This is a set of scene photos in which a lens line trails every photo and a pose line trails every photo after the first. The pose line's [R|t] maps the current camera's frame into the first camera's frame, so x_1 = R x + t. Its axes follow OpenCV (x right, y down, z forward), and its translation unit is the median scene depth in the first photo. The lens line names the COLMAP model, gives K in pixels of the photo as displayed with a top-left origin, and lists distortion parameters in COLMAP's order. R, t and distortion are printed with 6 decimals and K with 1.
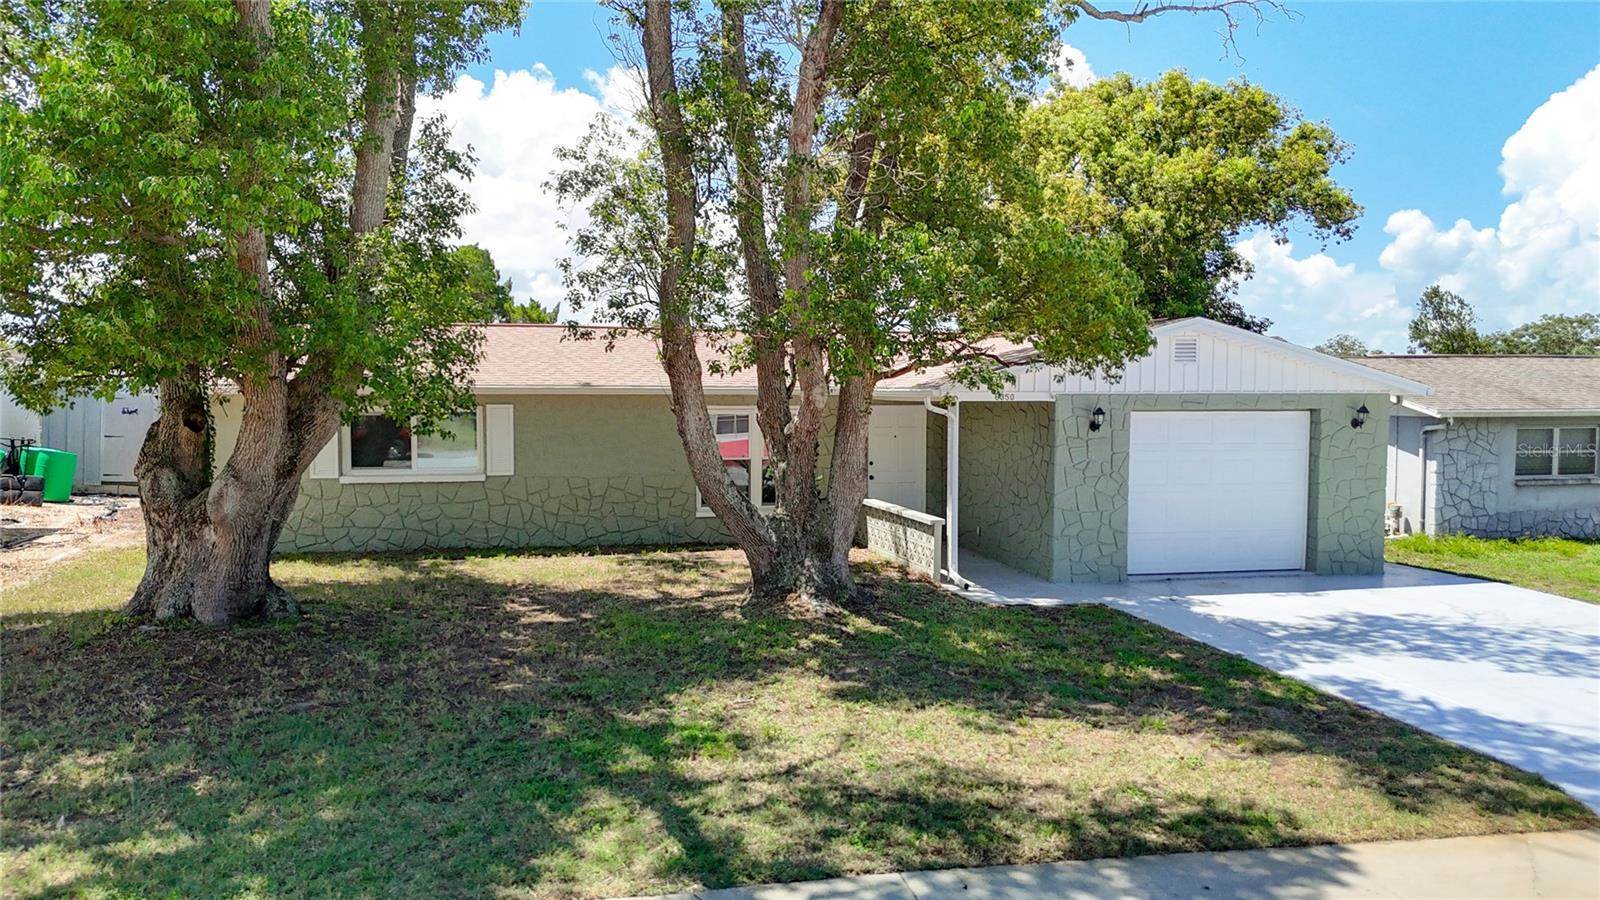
lens RADIAL K [[1209.6, 0, 797.5], [0, 1209.6, 444.0], [0, 0, 1]] dist [0.062612, -0.064091]
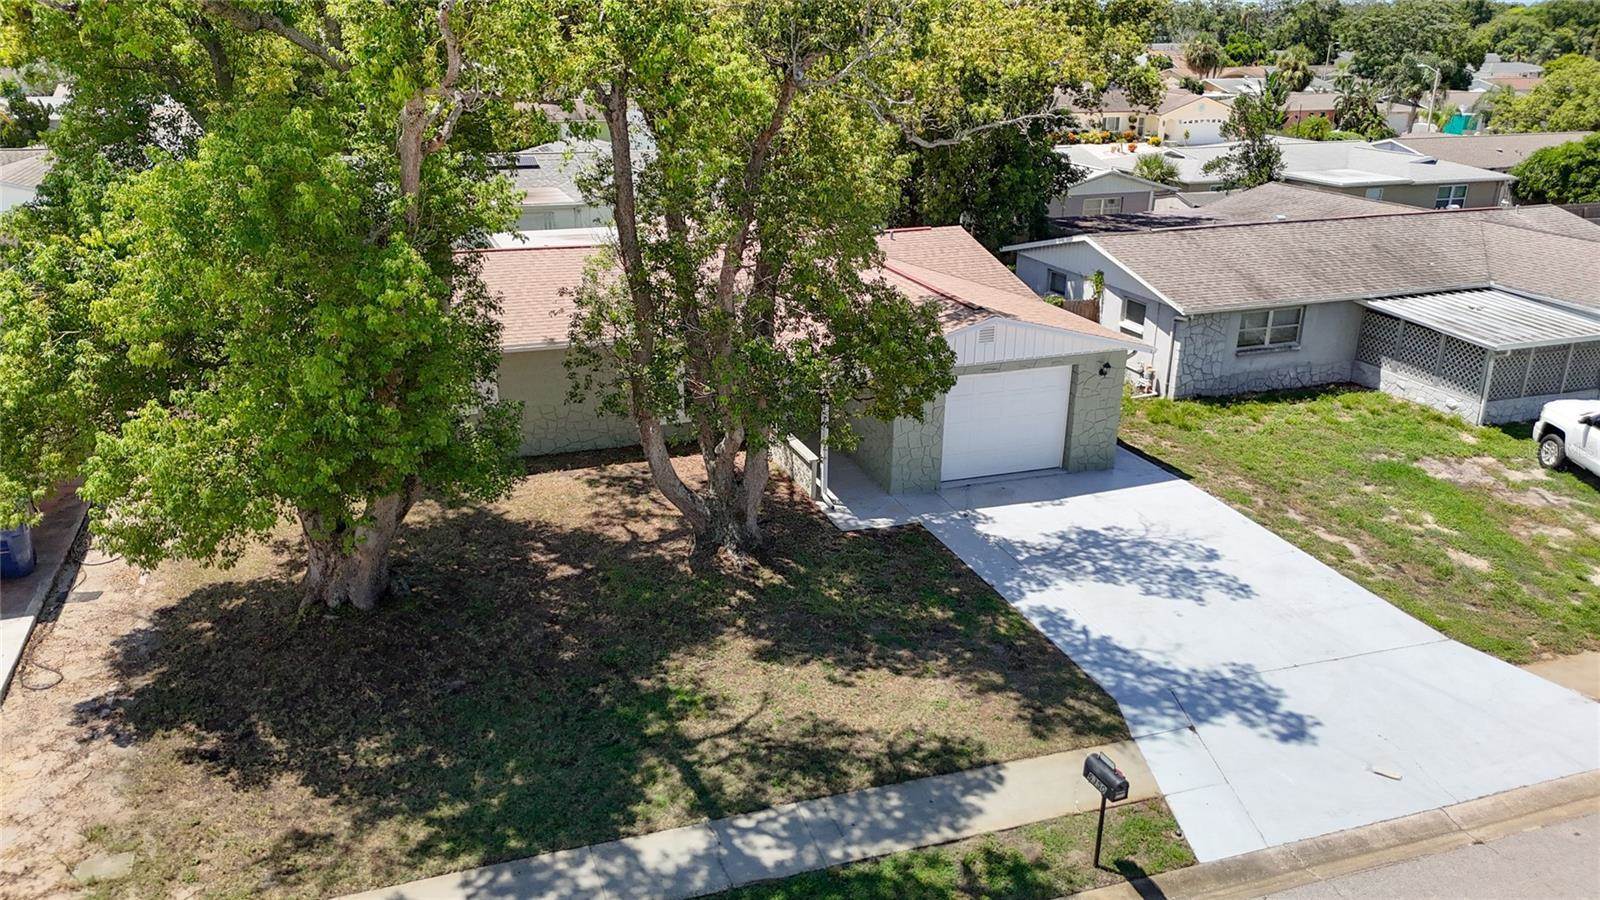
lens RADIAL K [[1209.6, 0, 803.9], [0, 1209.6, 456.2], [0, 0, 1]] dist [0.062612, -0.064091]
pose [[0.994192, -0.028679, 0.103732, -0.067027], [-0.003534, 0.954624, 0.297793, -0.537273], [-0.107566, -0.296430, 0.948978, -0.538591]]
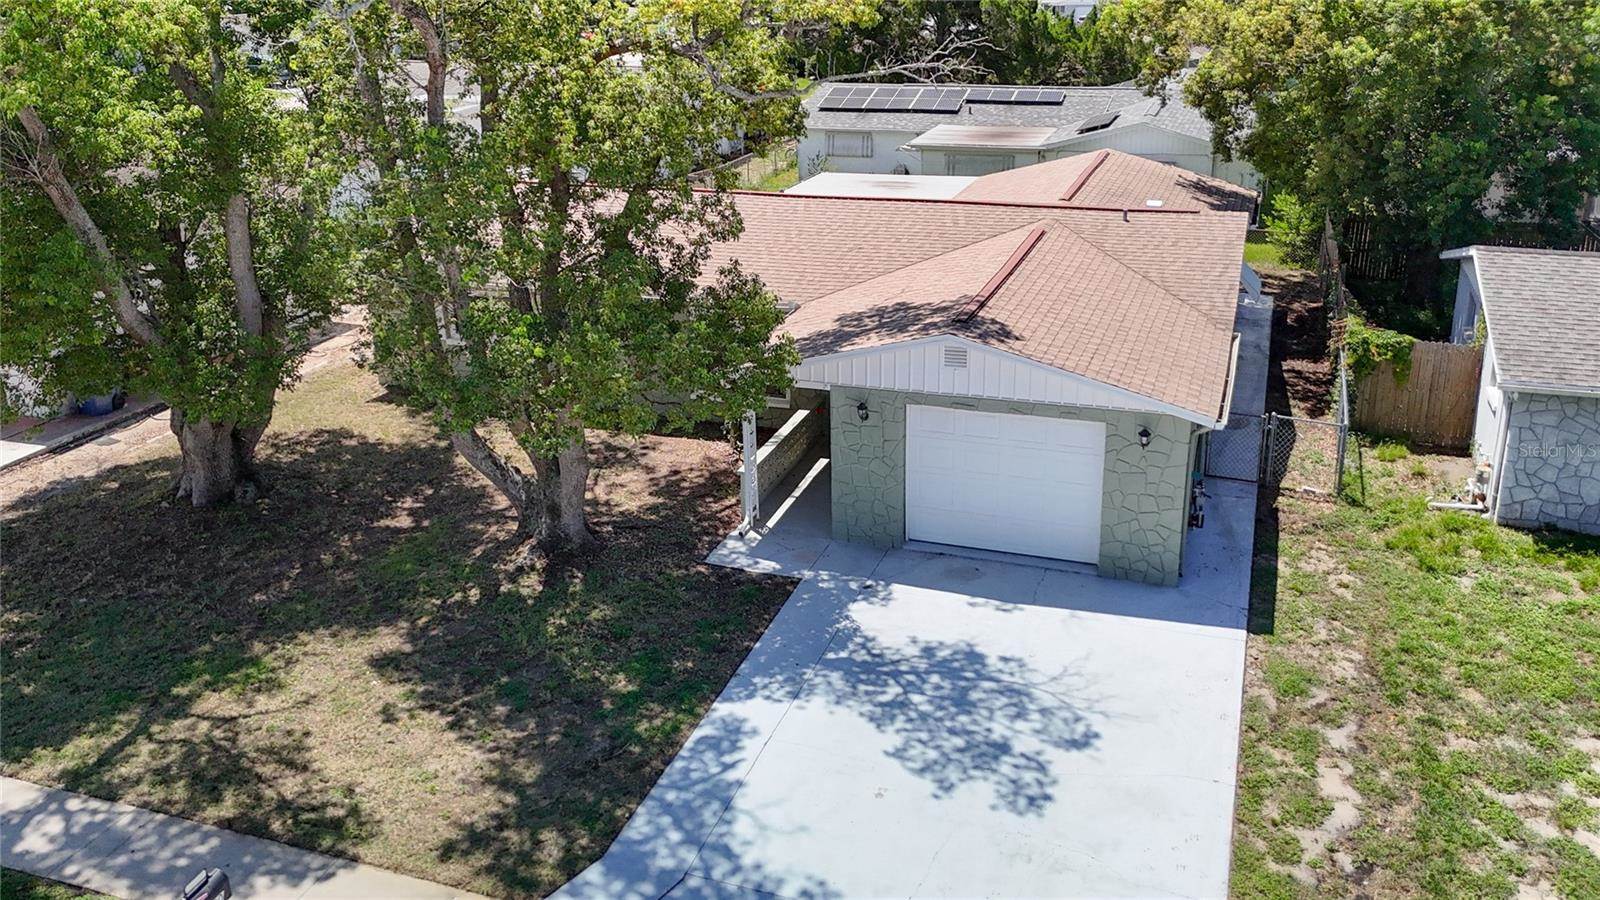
lens RADIAL K [[1335.4, 0, 796.3], [0, 1335.4, 436.4], [0, 0, 1]] dist [0.052826, -0.037212]
pose [[0.836193, 0.178326, -0.518633, 1.205328], [-0.006761, 0.948941, 0.315383, -0.555091], [0.548393, -0.260214, 0.794703, -0.008711]]
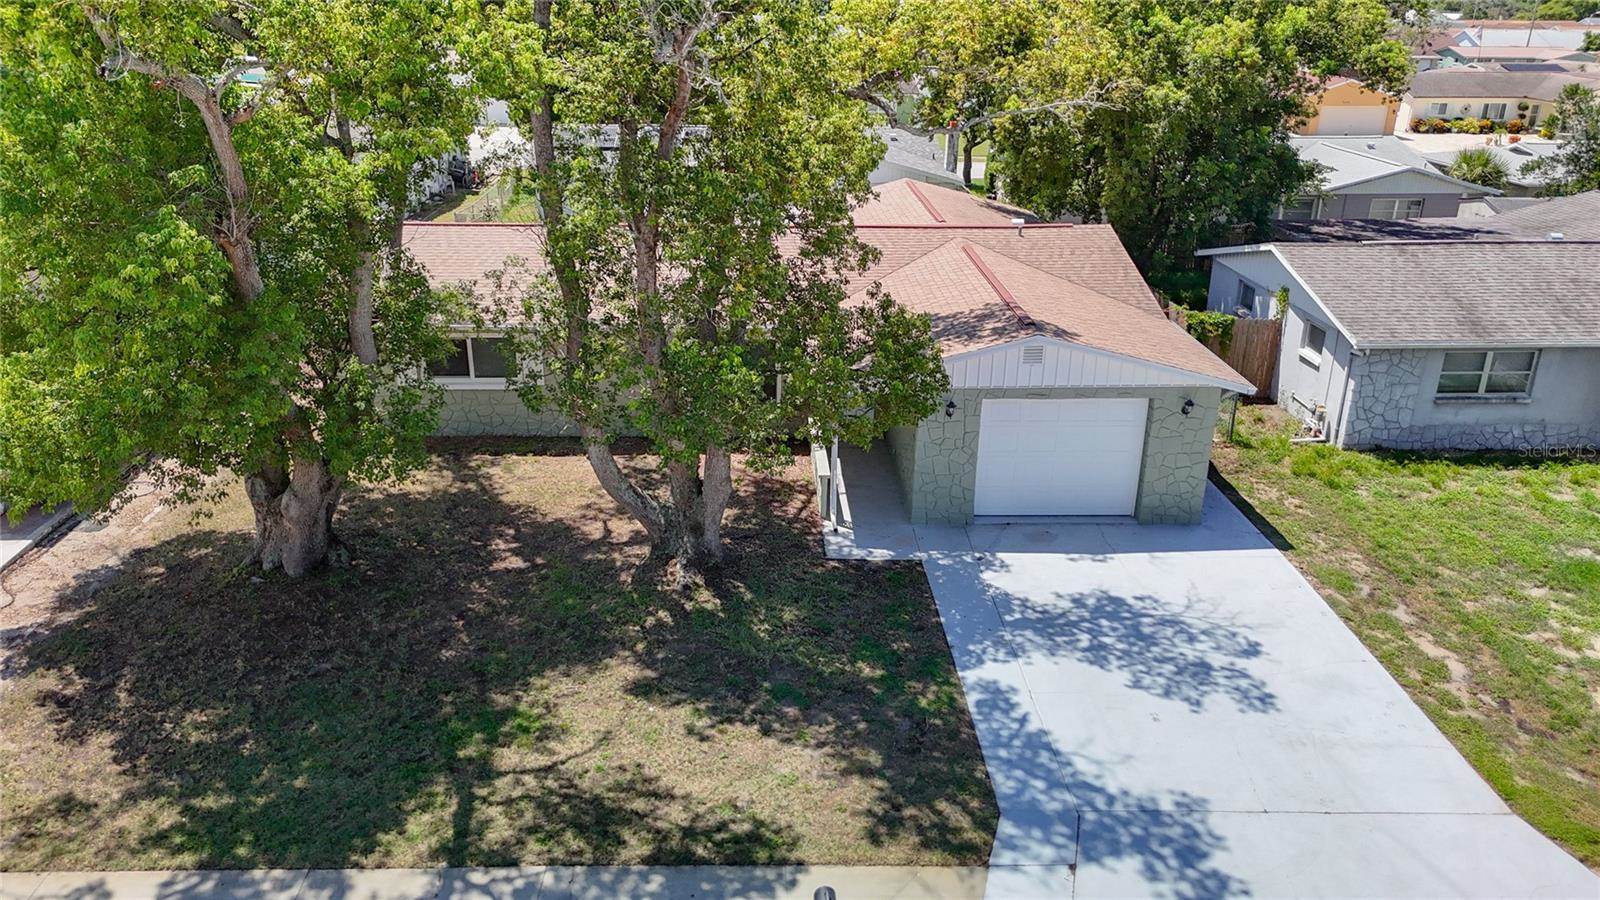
lens RADIAL K [[1209.6, 0, 788.5], [0, 1209.6, 455.2], [0, 0, 1]] dist [0.062612, -0.064091]
pose [[0.979244, 0.081592, -0.185535, 0.463183], [-0.018360, 0.947339, 0.319707, -0.547398], [0.201850, -0.309665, 0.929174, -0.330813]]
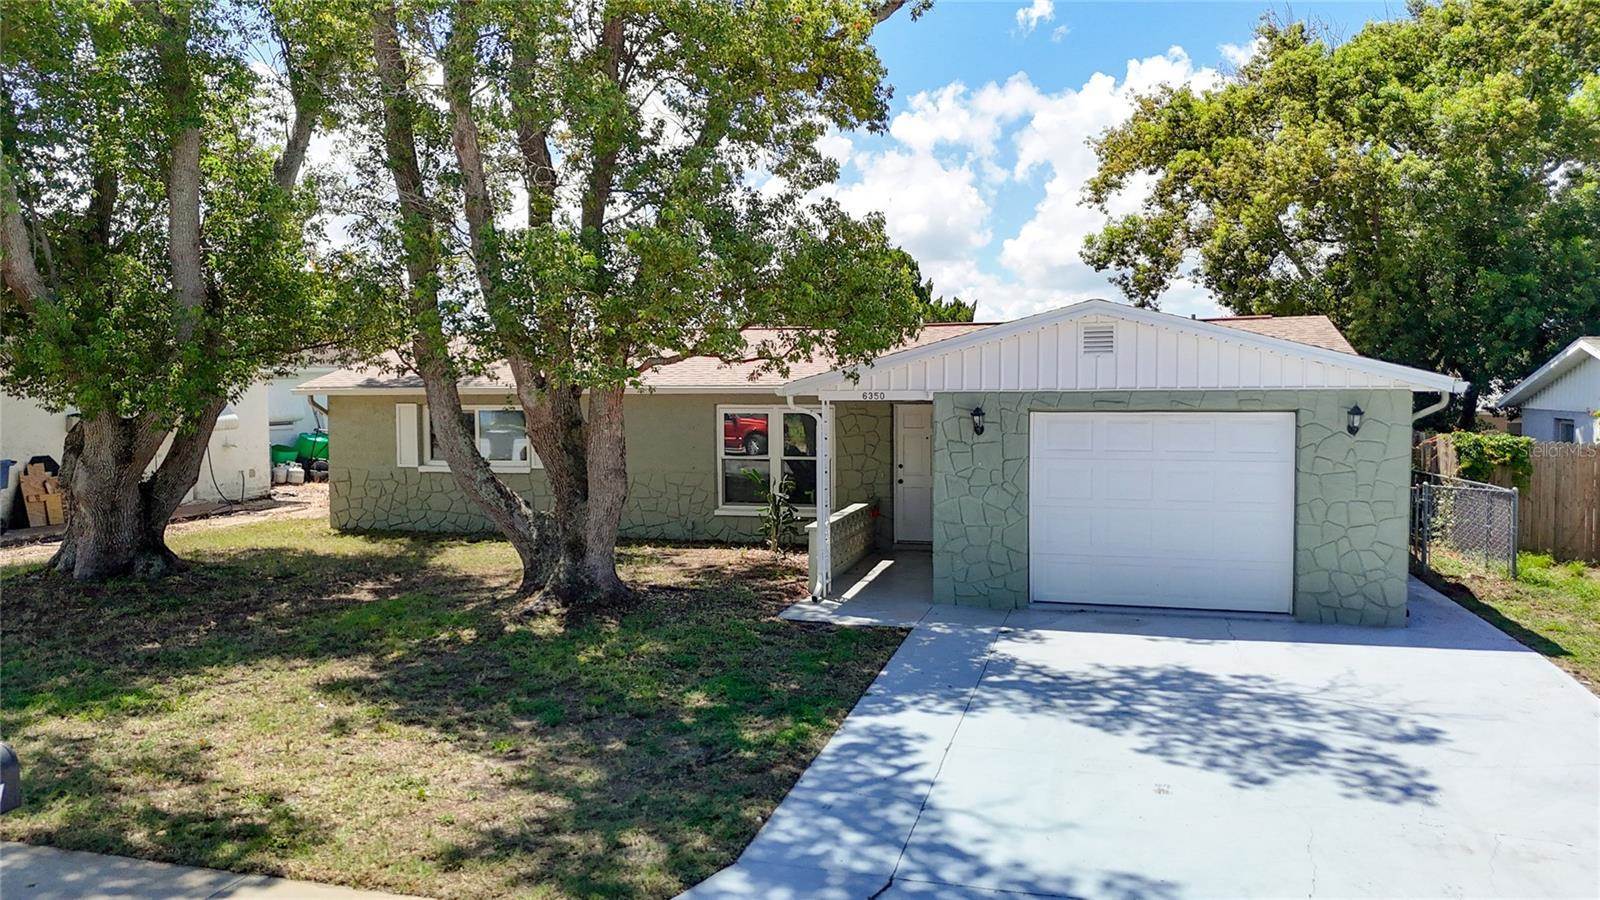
lens RADIAL K [[1209.6, 0, 804.7], [0, 1209.6, 500.5], [0, 0, 1]] dist [0.062612, -0.064091]
pose [[0.879874, 0.037500, -0.473725, 0.800446], [-0.014972, 0.998574, 0.051238, -0.008782], [0.474971, -0.037991, 0.879181, 0.249929]]
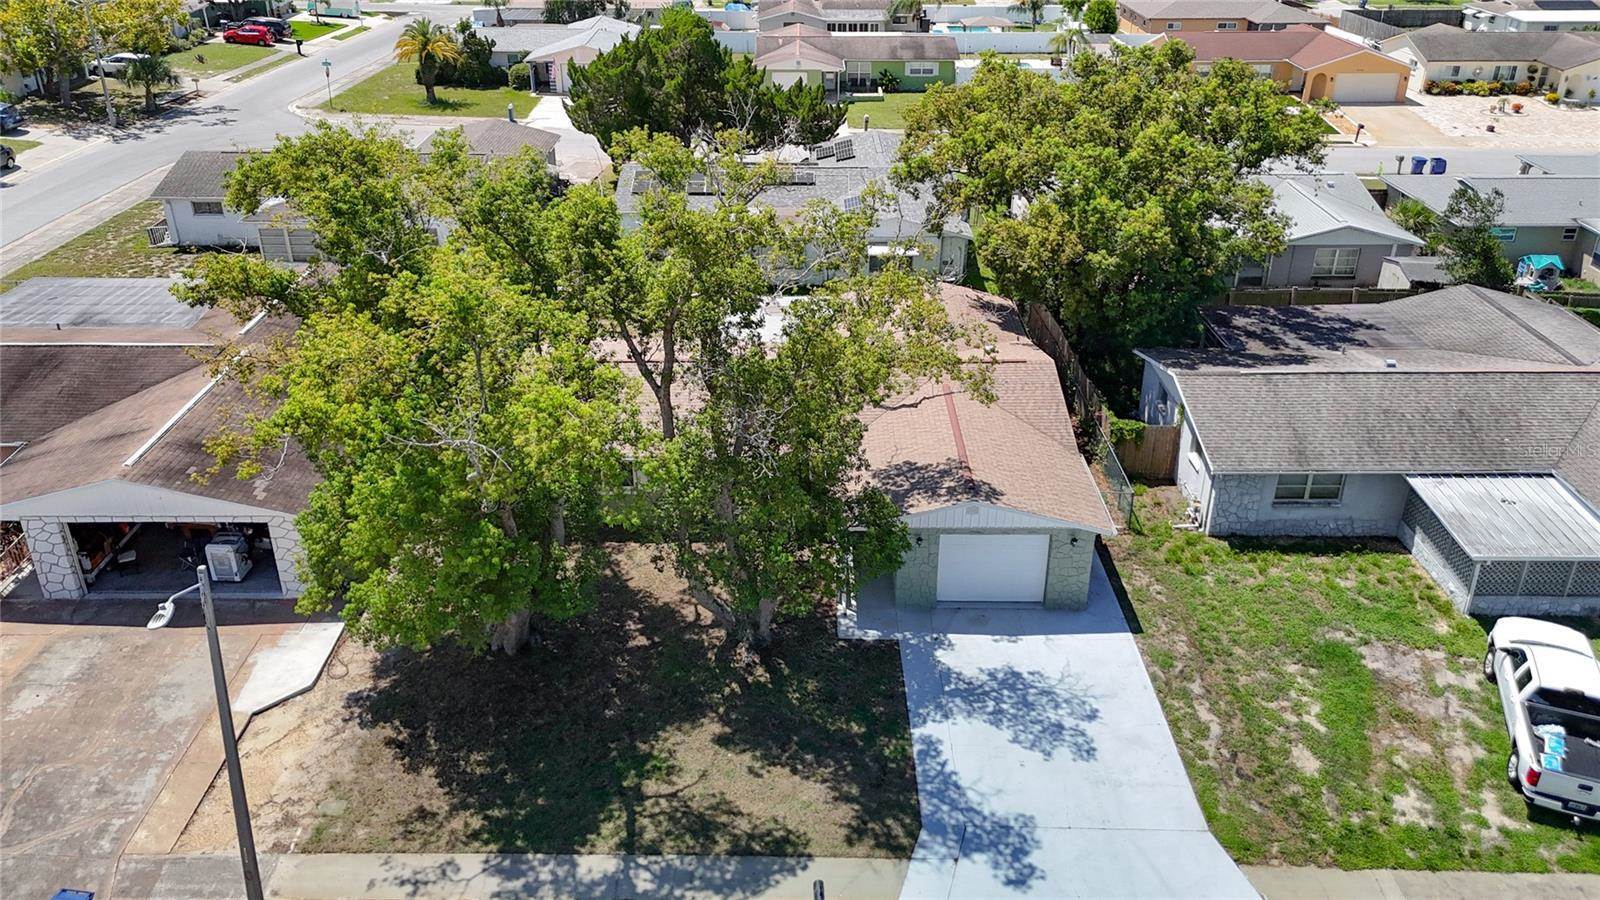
lens RADIAL K [[1209.6, 0, 797.7], [0, 1209.6, 440.4], [0, 0, 1]] dist [0.062612, -0.064091]
pose [[0.970508, 0.110484, -0.214261, 0.662863], [-0.011683, 0.909304, 0.415967, -1.425192], [0.240786, -0.401197, 0.883778, -1.033853]]
